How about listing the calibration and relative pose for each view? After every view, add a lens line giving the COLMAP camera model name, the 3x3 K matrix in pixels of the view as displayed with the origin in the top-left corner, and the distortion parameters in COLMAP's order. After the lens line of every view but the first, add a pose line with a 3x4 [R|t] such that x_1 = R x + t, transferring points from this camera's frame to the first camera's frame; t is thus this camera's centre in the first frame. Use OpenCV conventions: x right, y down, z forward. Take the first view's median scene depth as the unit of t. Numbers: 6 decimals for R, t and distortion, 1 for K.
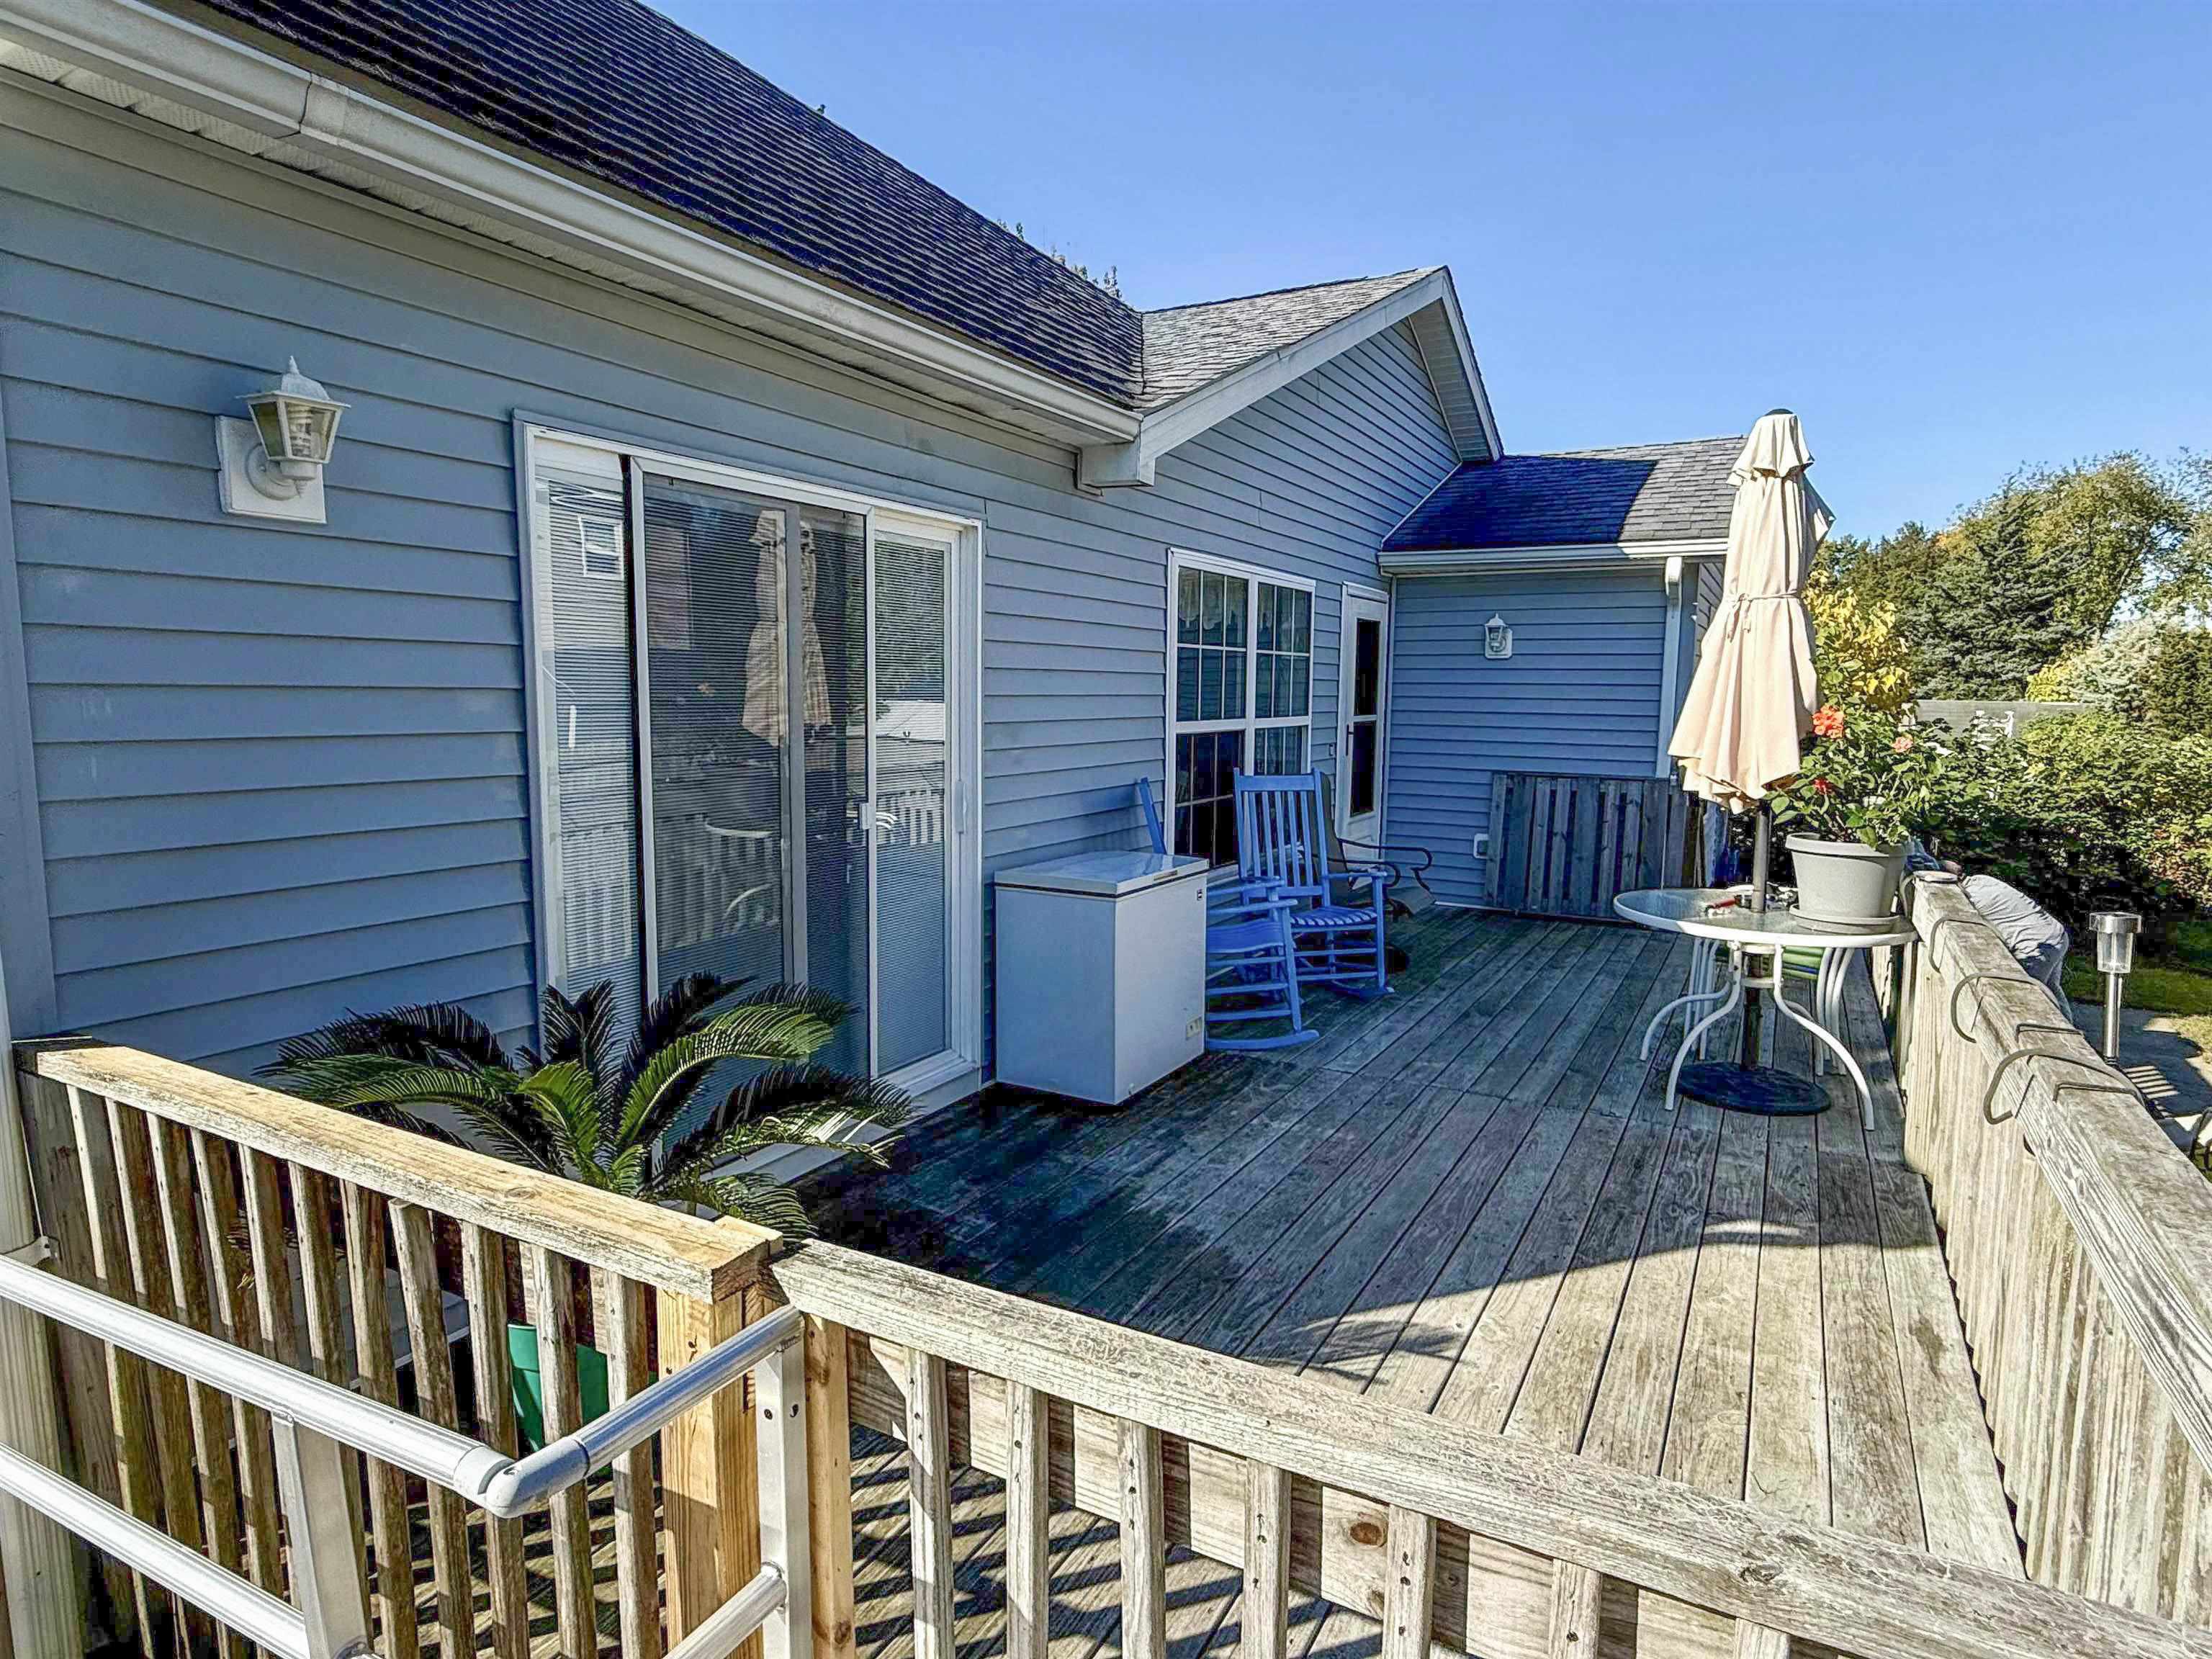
lens RADIAL K [[1214.1, 0, 1096.6], [0, 1214.1, 823.8], [0, 0, 1]] dist [0.005076, 0.000649]
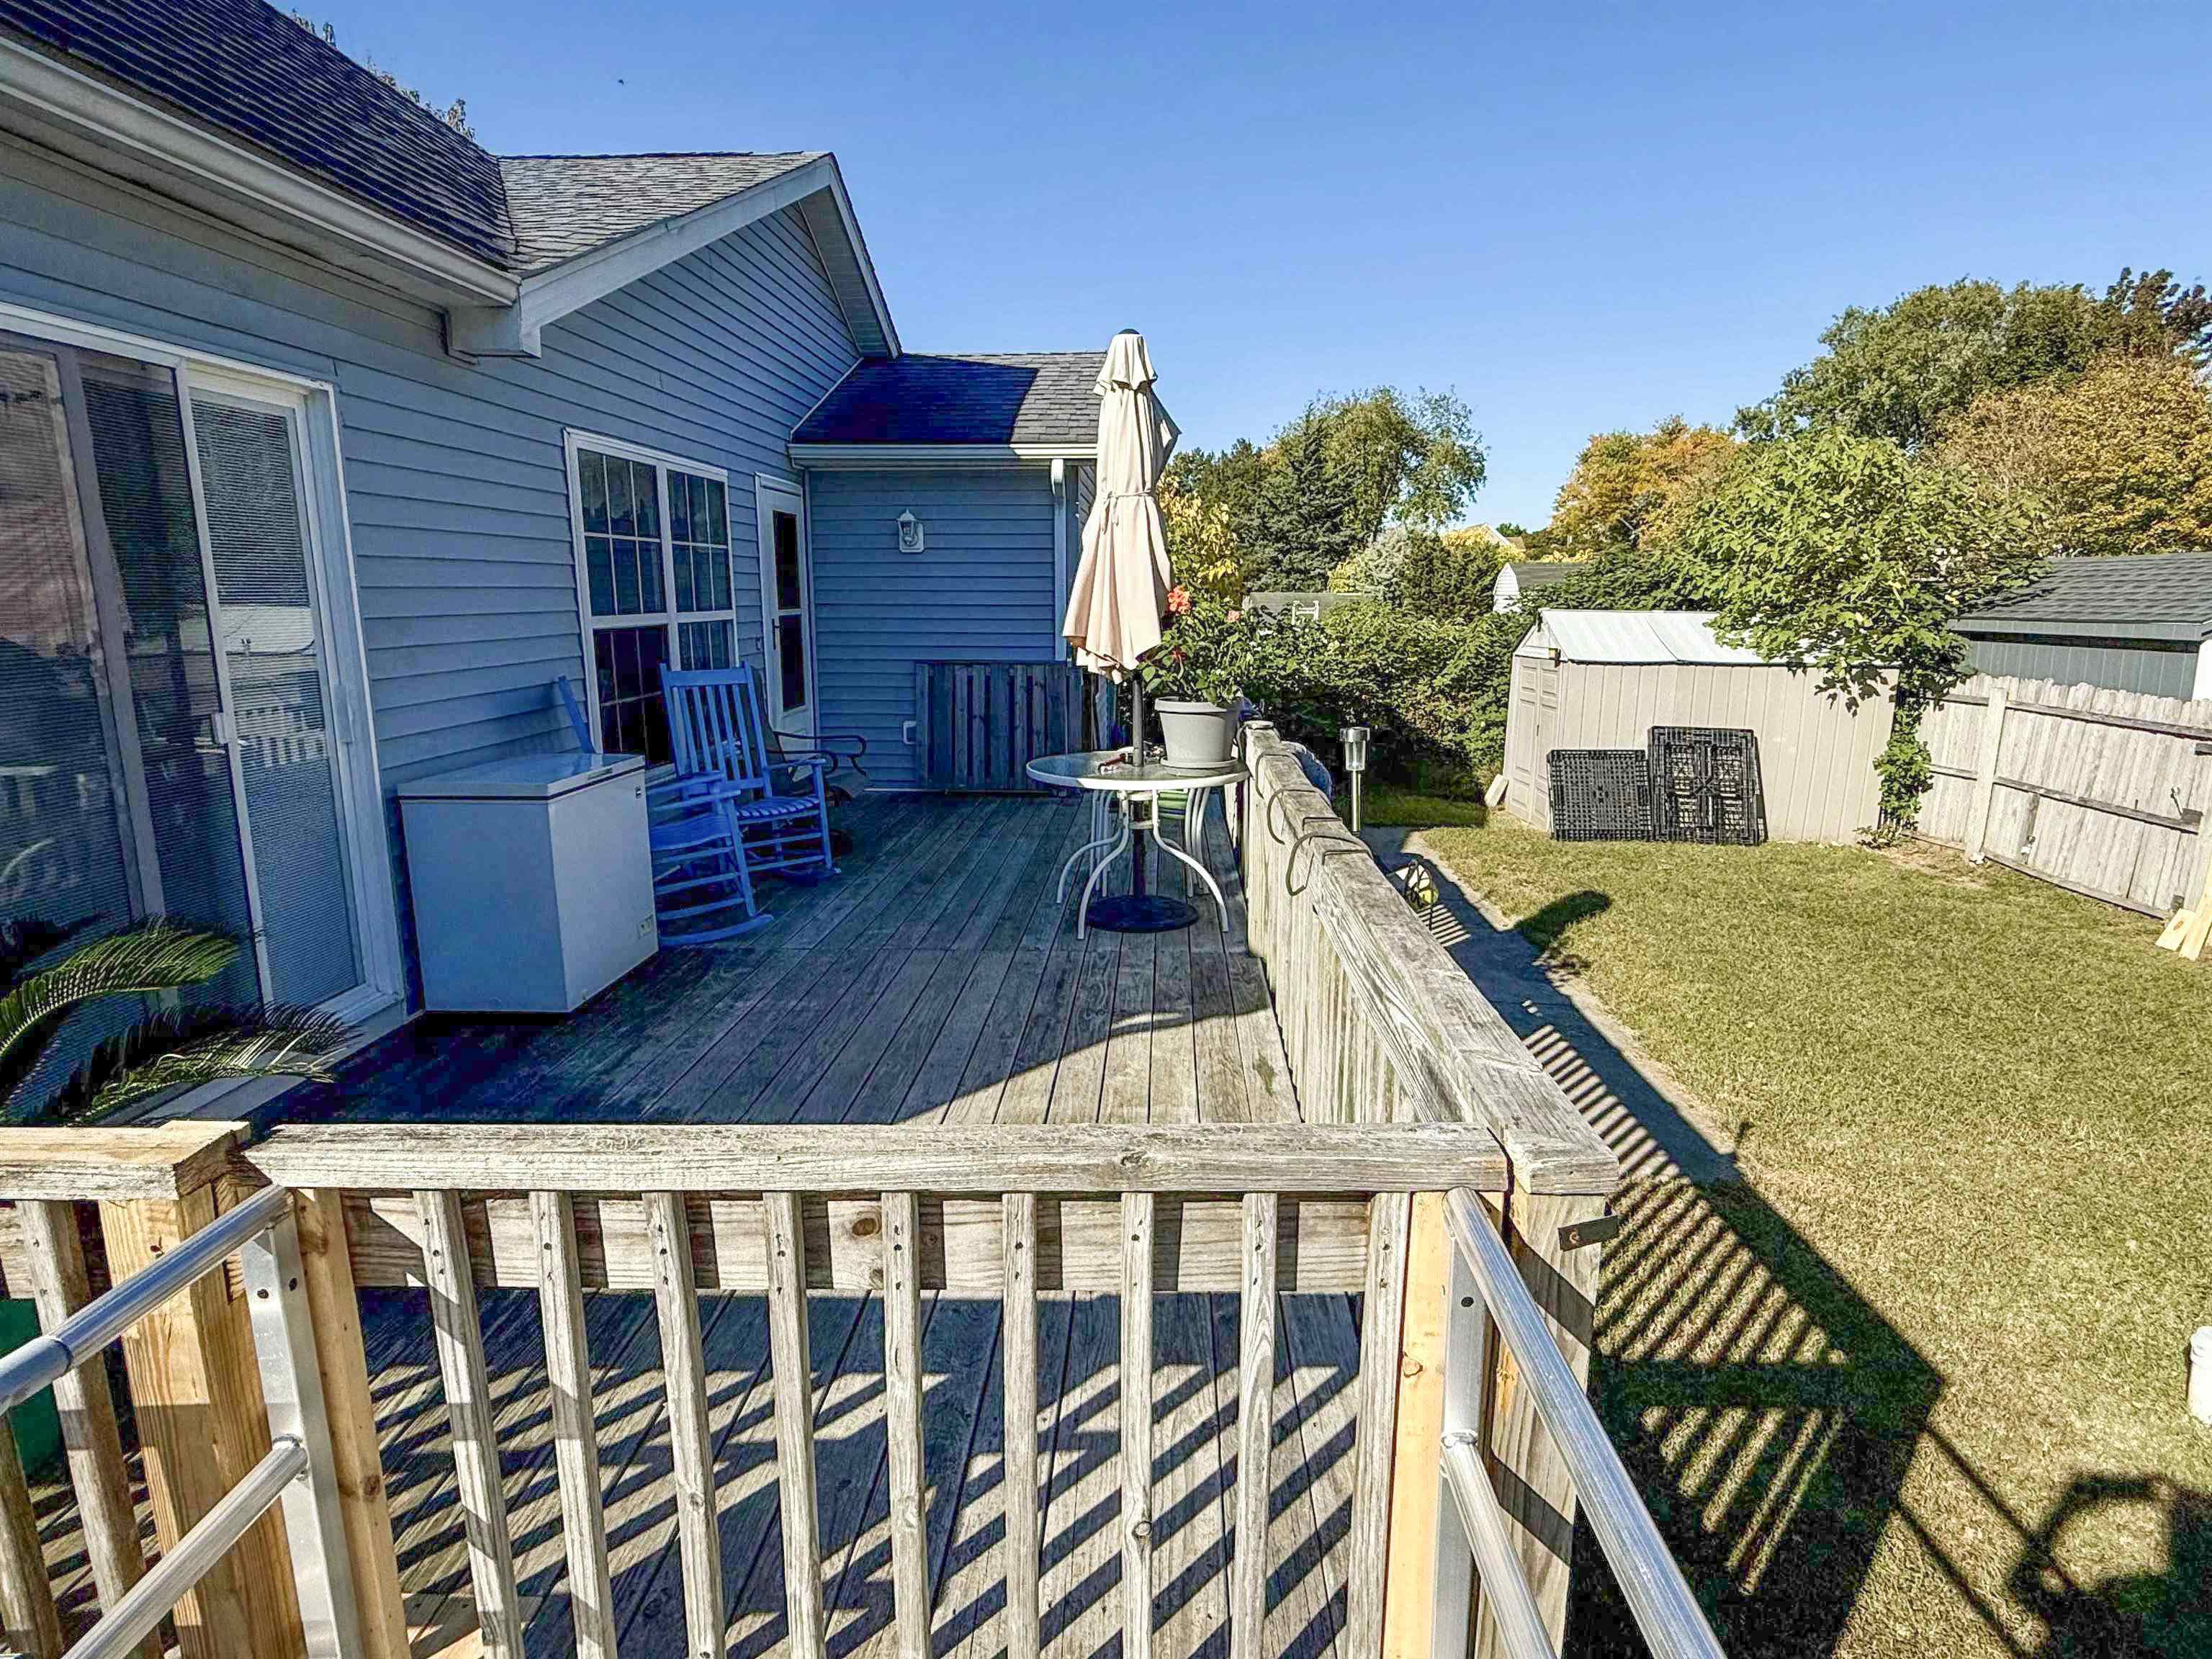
lens RADIAL K [[1214.1, 0, 1096.8], [0, 1214.1, 835.6], [0, 0, 1]] dist [0.005076, 0.000649]
pose [[0.894310, -0.100319, 0.436056, -0.017032], [0.061082, 0.992791, 0.103128, 0.015840], [-0.443258, -0.065594, 0.893991, -0.048807]]
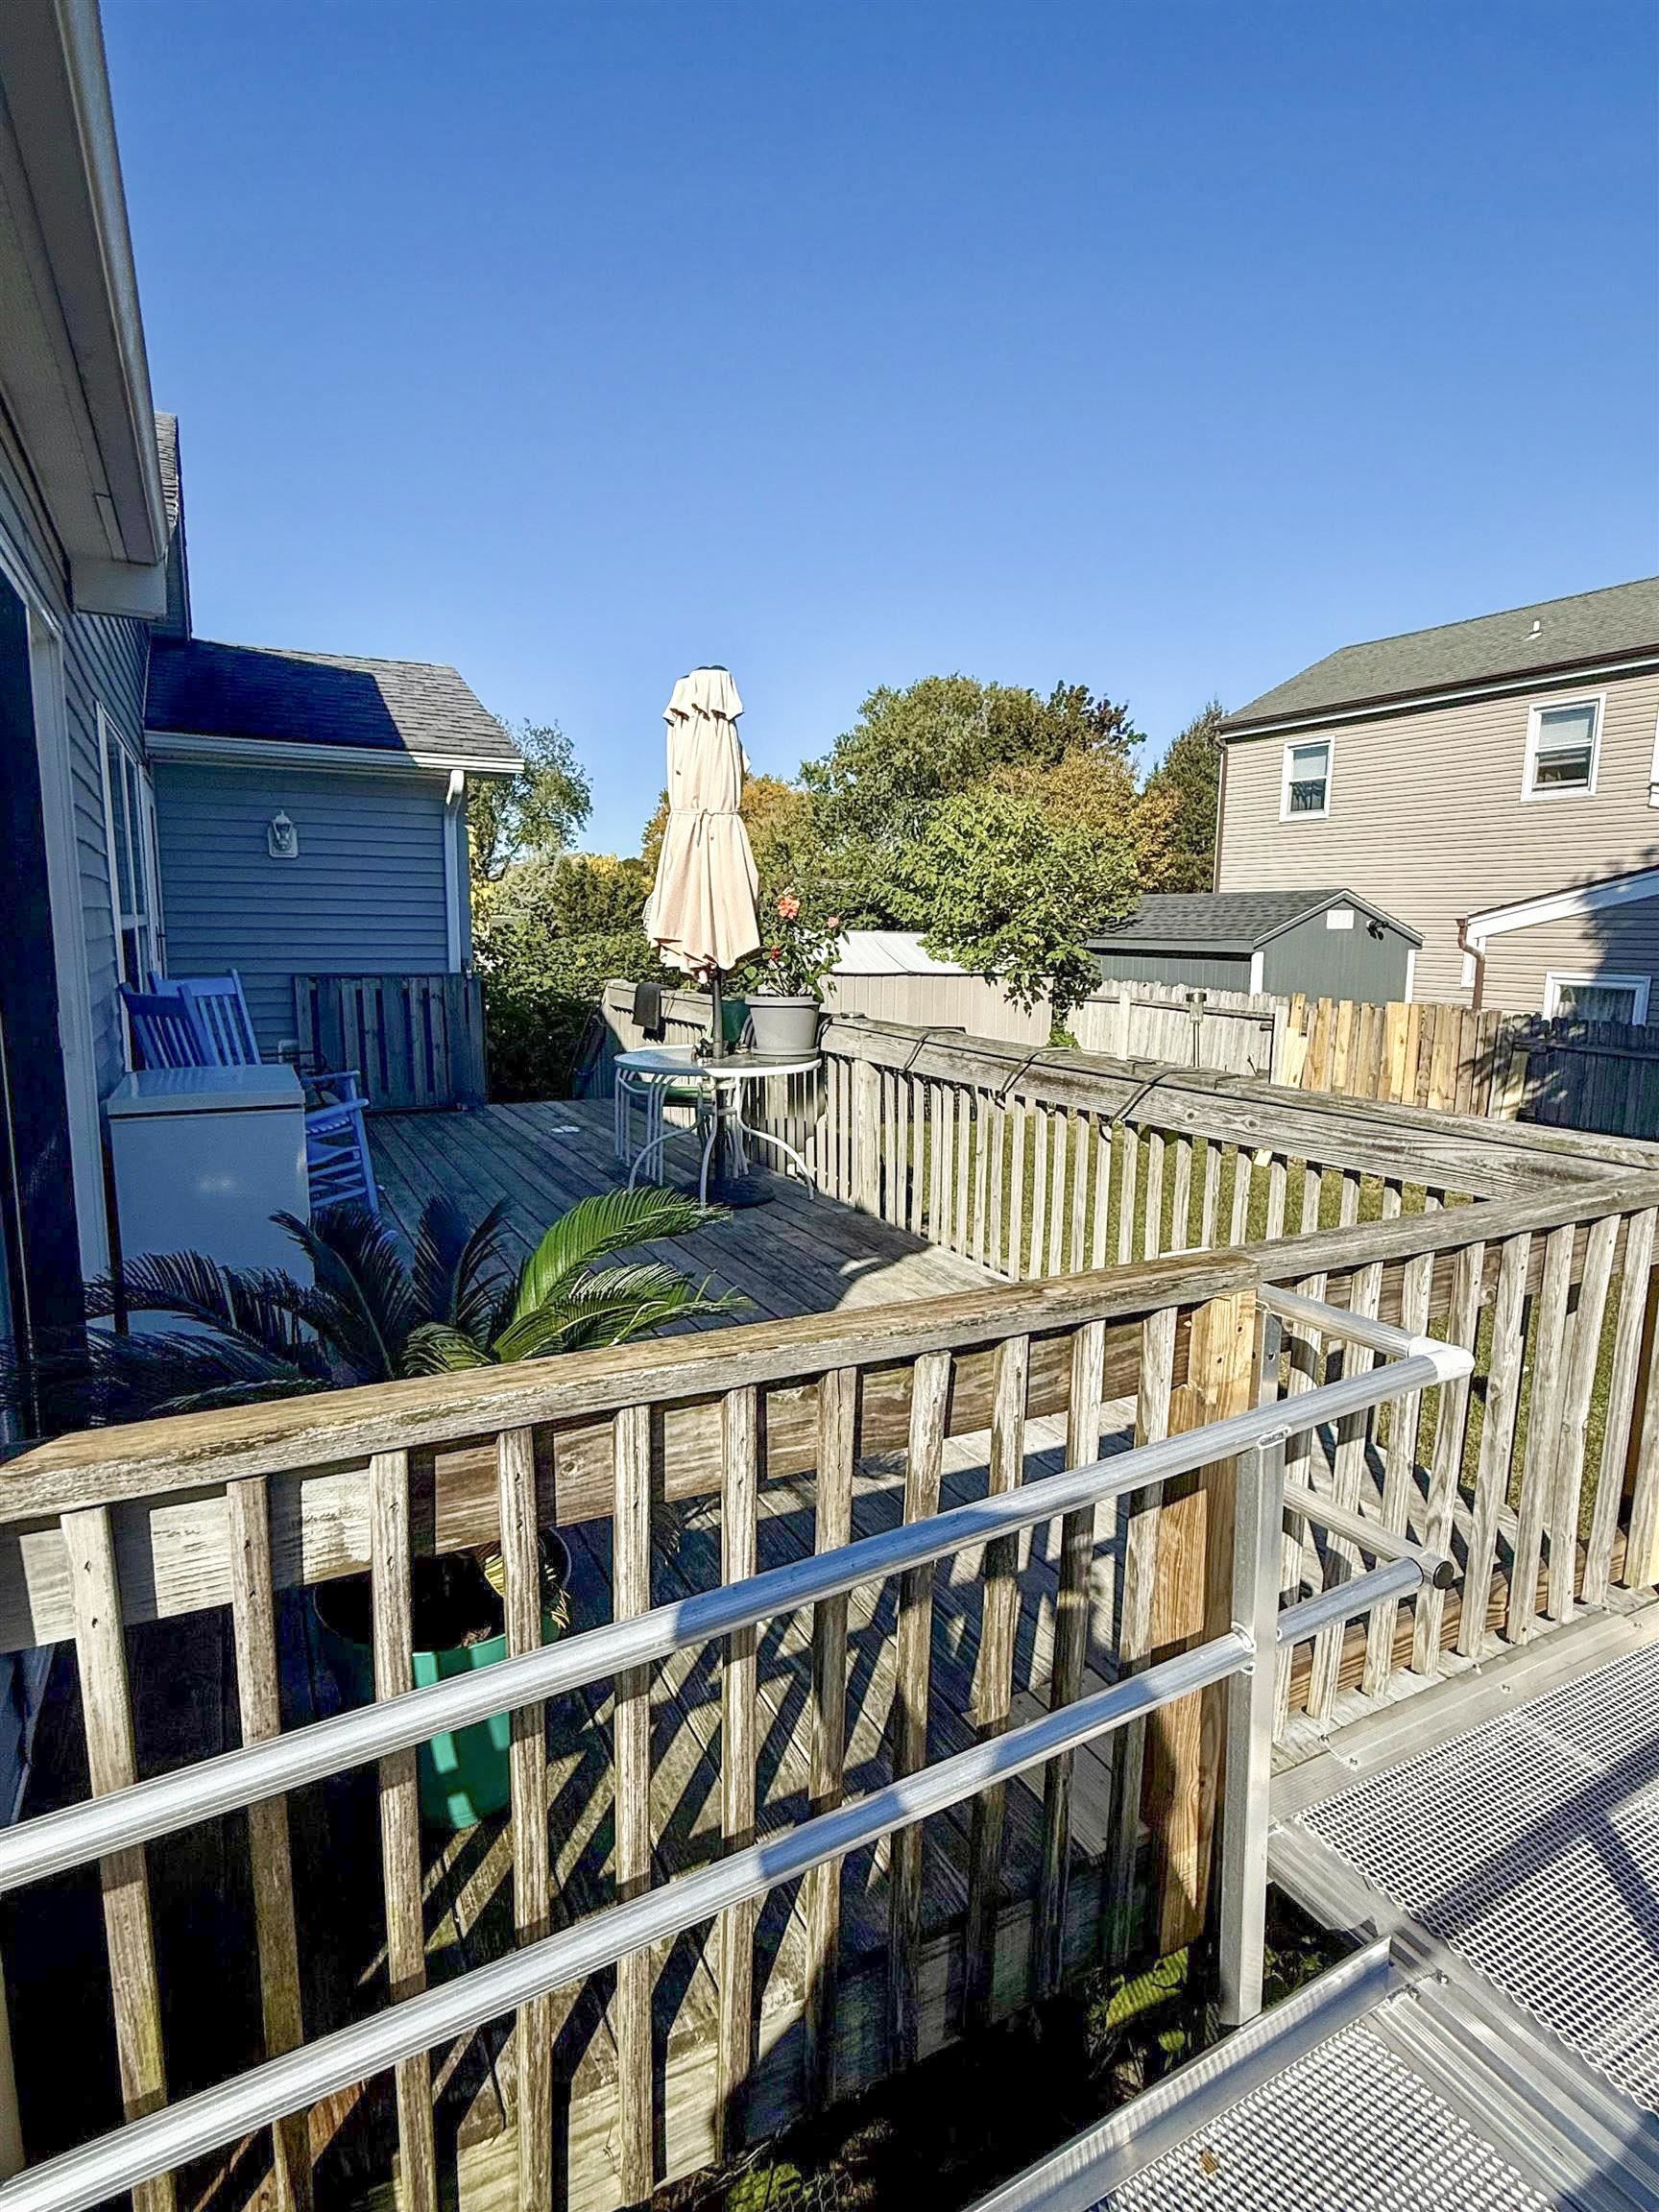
lens RADIAL K [[1214.1, 0, 841.0], [0, 1214.1, 1112.1], [0, 0, 1]] dist [0.005076, 0.000649]
pose [[0.553540, -0.133683, 0.822024, -0.482821], [0.086212, 0.990928, 0.103097, 0.007190], [-0.828349, 0.013800, 0.560043, 0.172179]]
